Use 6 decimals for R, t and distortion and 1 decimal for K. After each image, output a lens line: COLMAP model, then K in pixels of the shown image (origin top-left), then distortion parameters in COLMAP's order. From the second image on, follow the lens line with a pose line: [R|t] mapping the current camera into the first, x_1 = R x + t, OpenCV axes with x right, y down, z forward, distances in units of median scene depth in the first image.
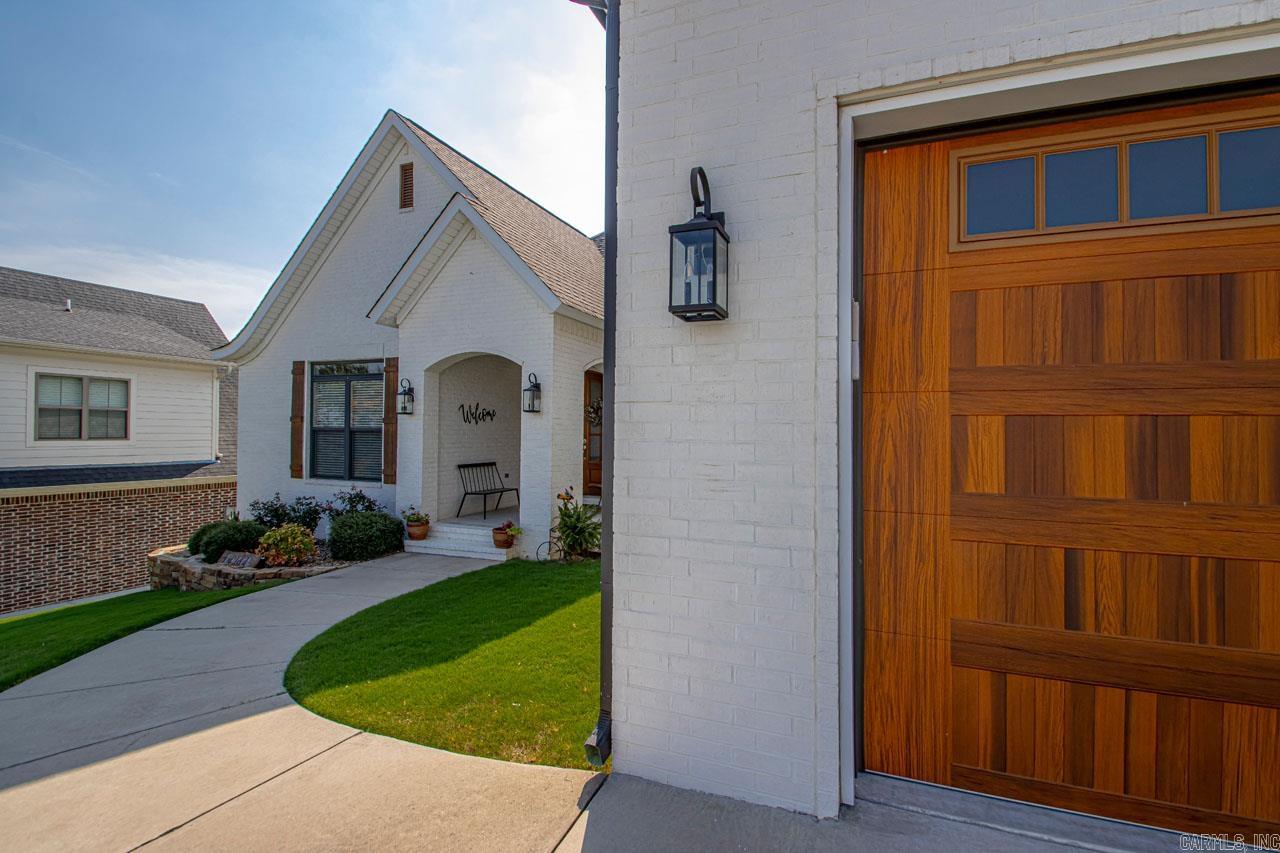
lens RADIAL K [[606.4, 0, 644.4], [0, 606.4, 416.7], [0, 0, 1]] dist [-0.005069, -0.001858]
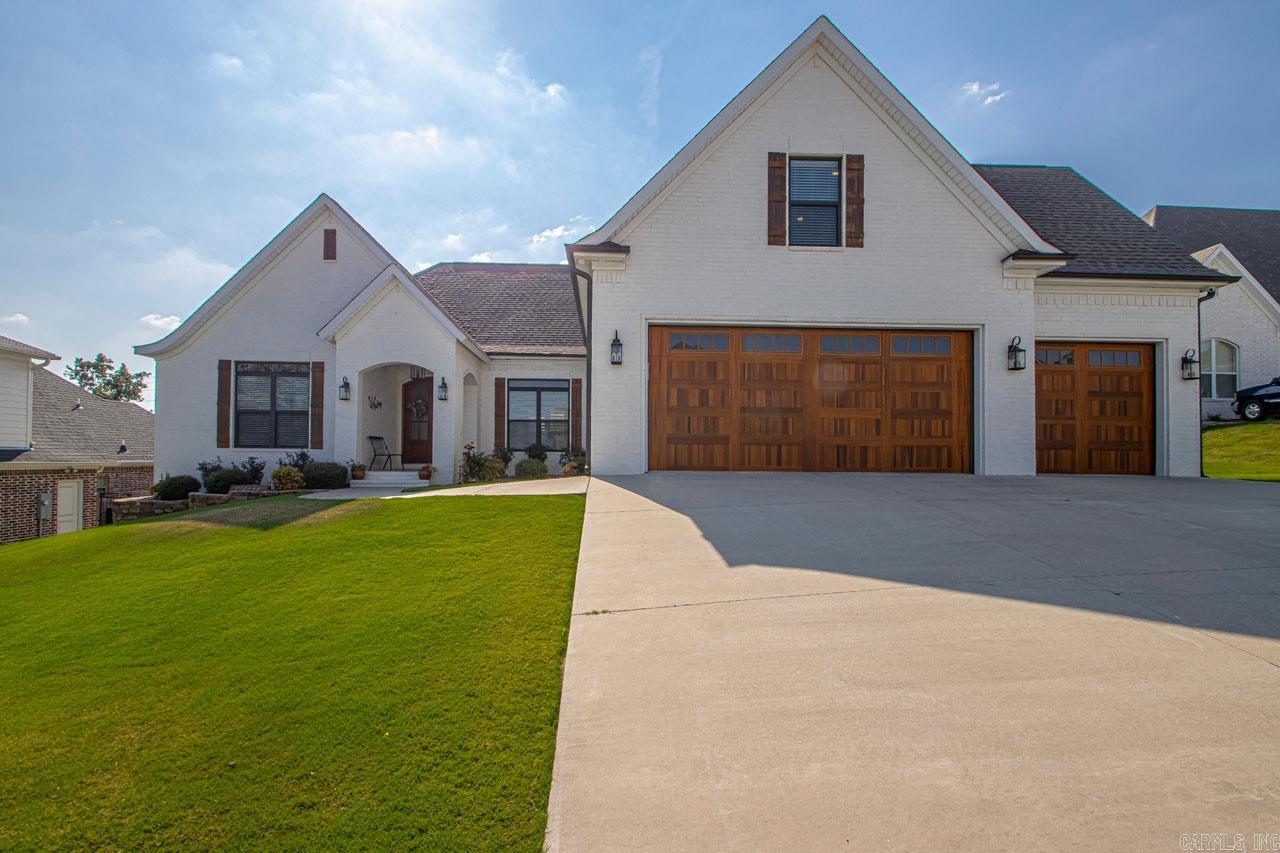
lens RADIAL K [[606.4, 0, 636.2], [0, 606.4, 433.1], [0, 0, 1]] dist [-0.005069, -0.001858]
pose [[0.906078, 0.009167, 0.423011, -0.386075], [-0.007584, 0.999957, -0.005425, 0.084946], [-0.423042, 0.001708, 0.906108, -0.719583]]
